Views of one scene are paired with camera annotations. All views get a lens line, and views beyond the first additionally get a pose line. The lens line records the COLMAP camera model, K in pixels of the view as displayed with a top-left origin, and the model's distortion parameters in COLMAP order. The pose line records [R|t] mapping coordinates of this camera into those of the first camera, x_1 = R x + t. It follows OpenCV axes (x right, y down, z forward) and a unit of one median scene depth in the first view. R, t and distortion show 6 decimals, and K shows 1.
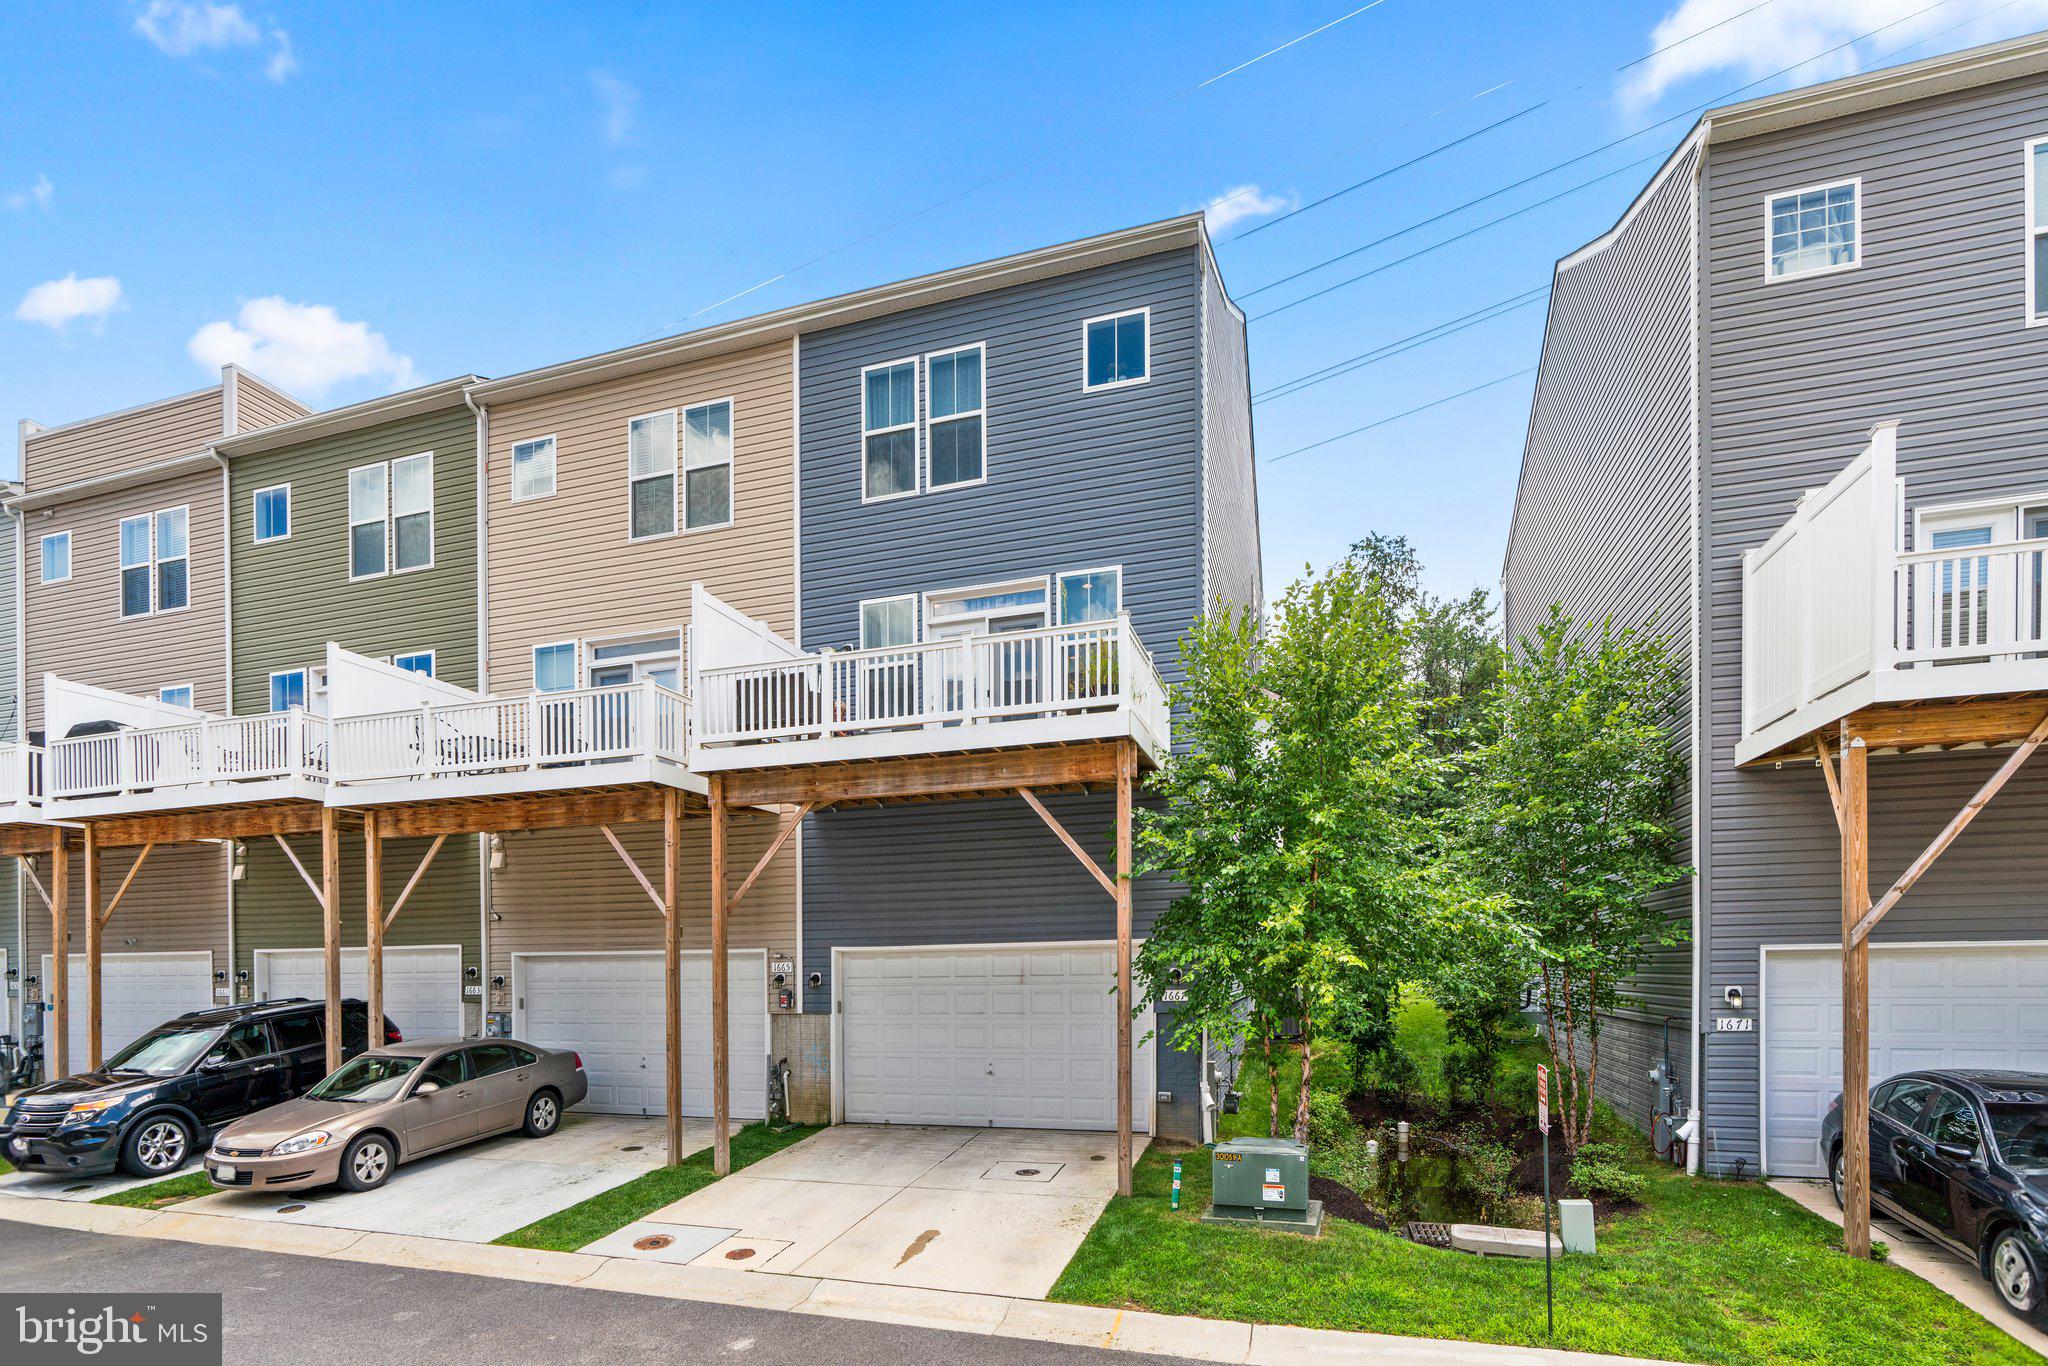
lens RADIAL K [[935.8, 0, 1024.0], [0, 935.8, 683.0], [0, 0, 1]] dist [-0.005937, 0.000806]
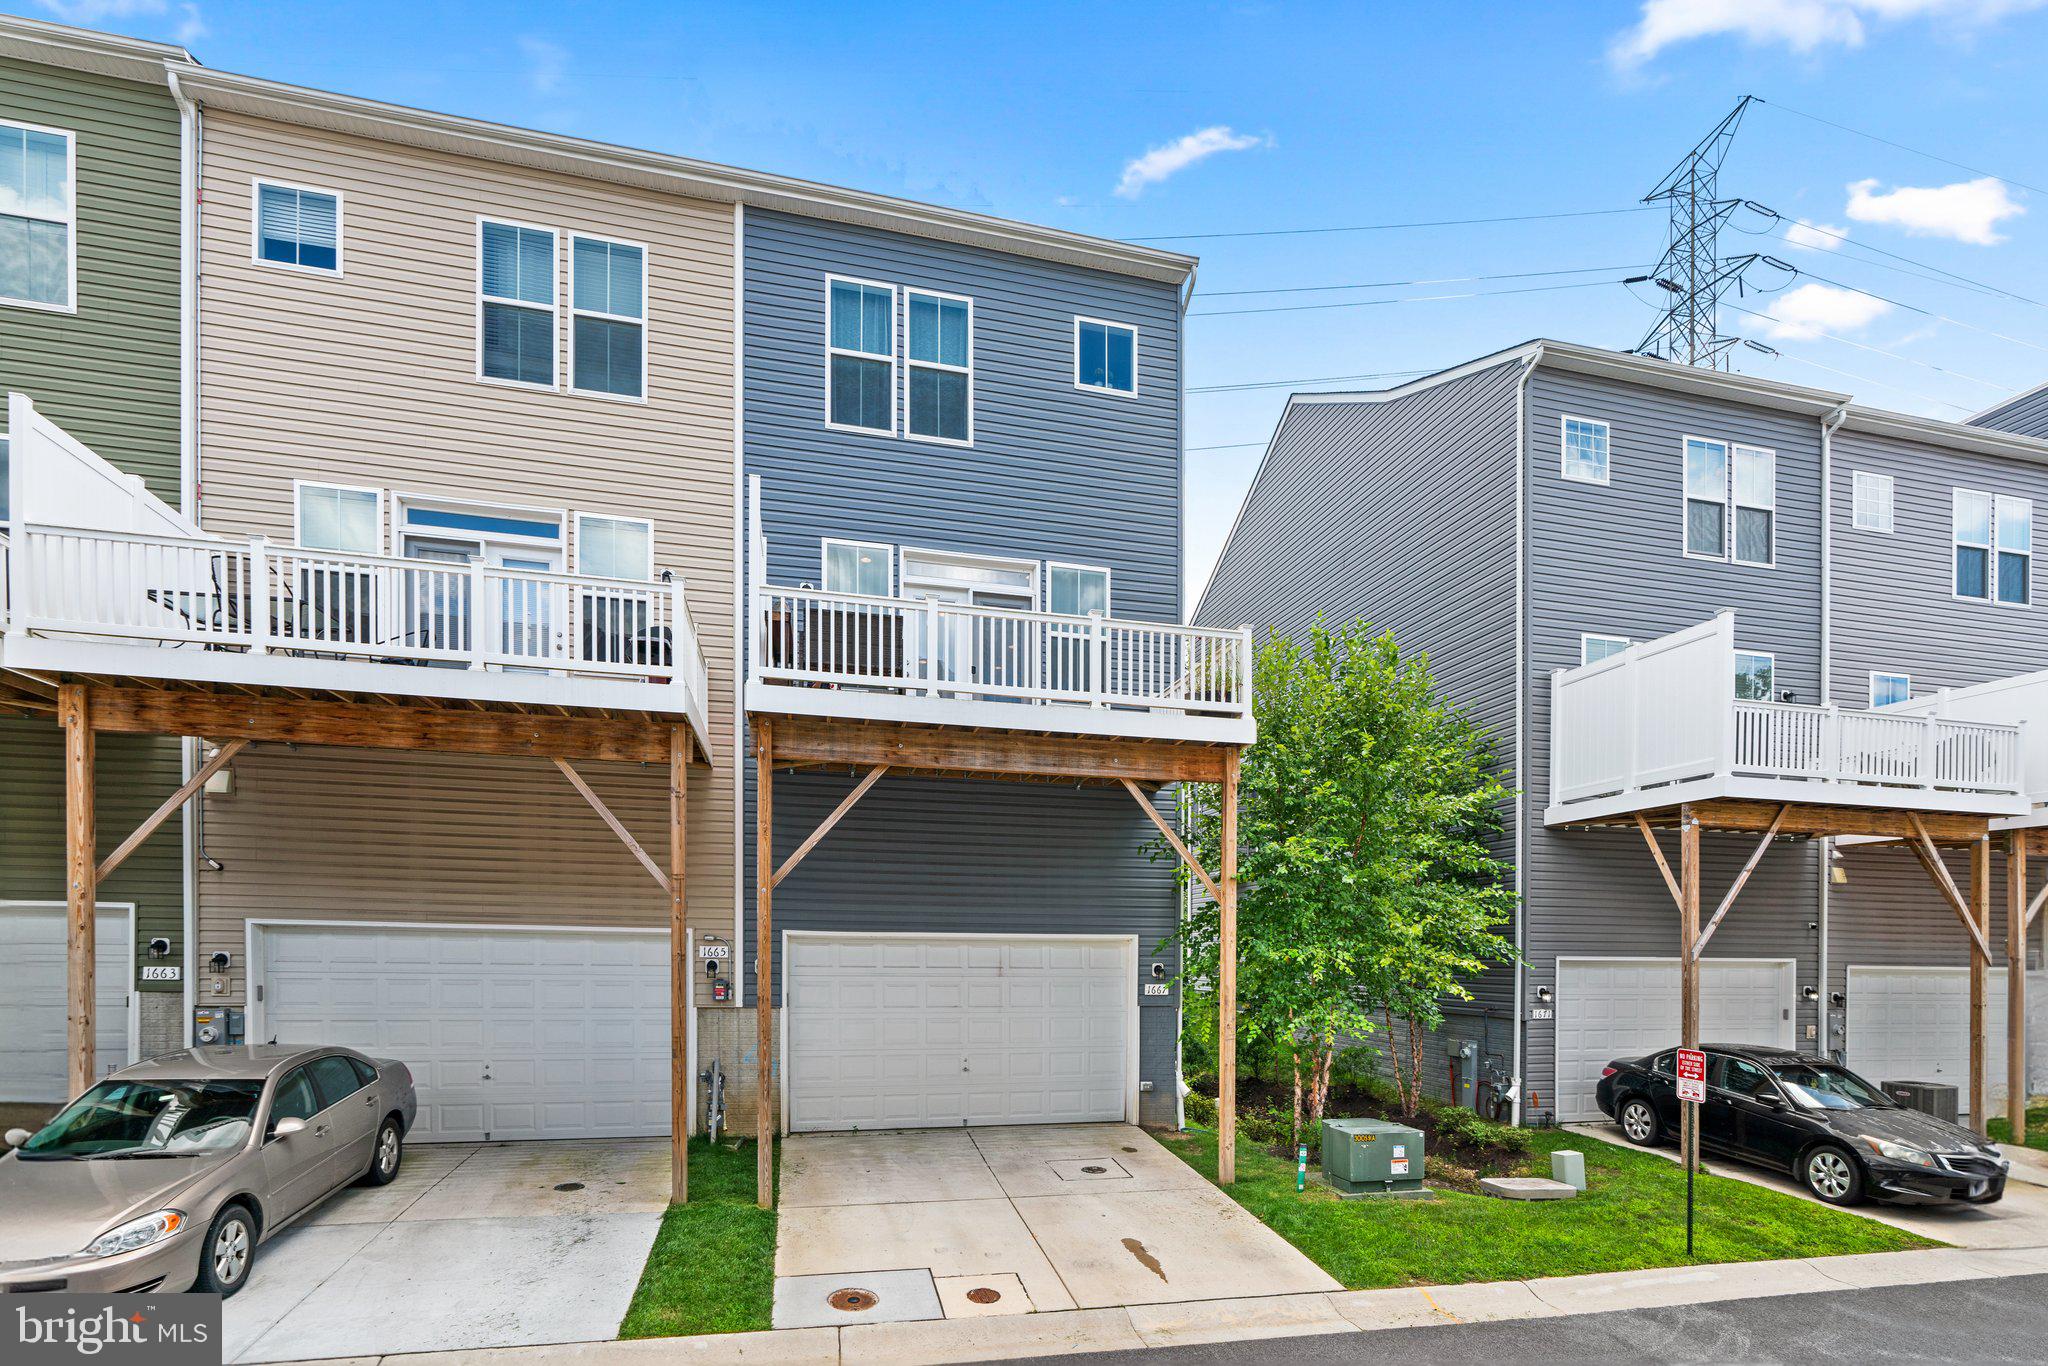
lens RADIAL K [[918.7, 0, 1021.4], [0, 918.7, 687.5], [0, 0, 1]] dist [-0.008914, 0.003715]
pose [[0.858858, 0.164242, 0.485168, -0.471709], [-0.171023, 0.984791, -0.030627, 0.052395], [-0.482819, -0.056670, 0.873885, 0.174072]]
